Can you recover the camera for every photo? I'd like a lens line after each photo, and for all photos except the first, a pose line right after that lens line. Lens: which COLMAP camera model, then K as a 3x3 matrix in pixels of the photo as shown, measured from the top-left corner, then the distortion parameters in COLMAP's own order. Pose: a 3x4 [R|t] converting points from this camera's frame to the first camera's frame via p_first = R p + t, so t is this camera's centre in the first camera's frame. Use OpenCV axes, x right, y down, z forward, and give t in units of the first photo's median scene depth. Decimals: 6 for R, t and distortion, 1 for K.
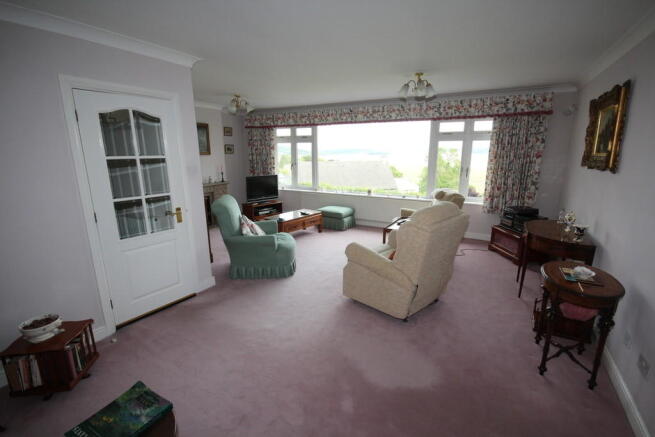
lens RADIAL K [[303.4, 0, 328.1], [0, 303.4, 218.7], [0, 0, 1]] dist [-0.001783, -0.004233]
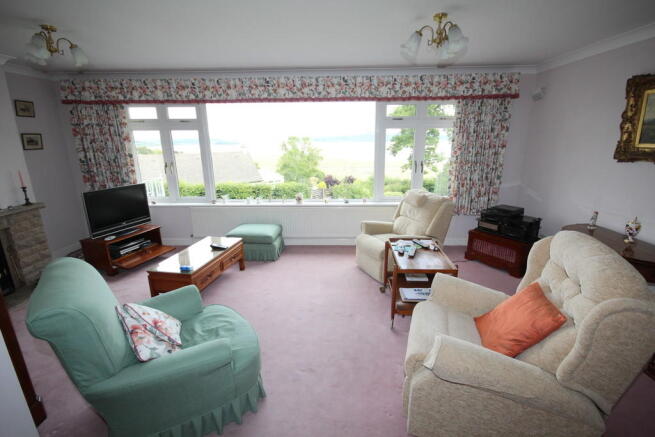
lens RADIAL K [[303.4, 0, 329.0], [0, 303.4, 218.6], [0, 0, 1]] dist [-0.001783, -0.004233]
pose [[0.886590, -0.124052, 0.445612, -0.143198], [0.108862, 0.992266, 0.059642, -0.085689], [-0.449564, -0.004368, 0.893237, 0.355940]]
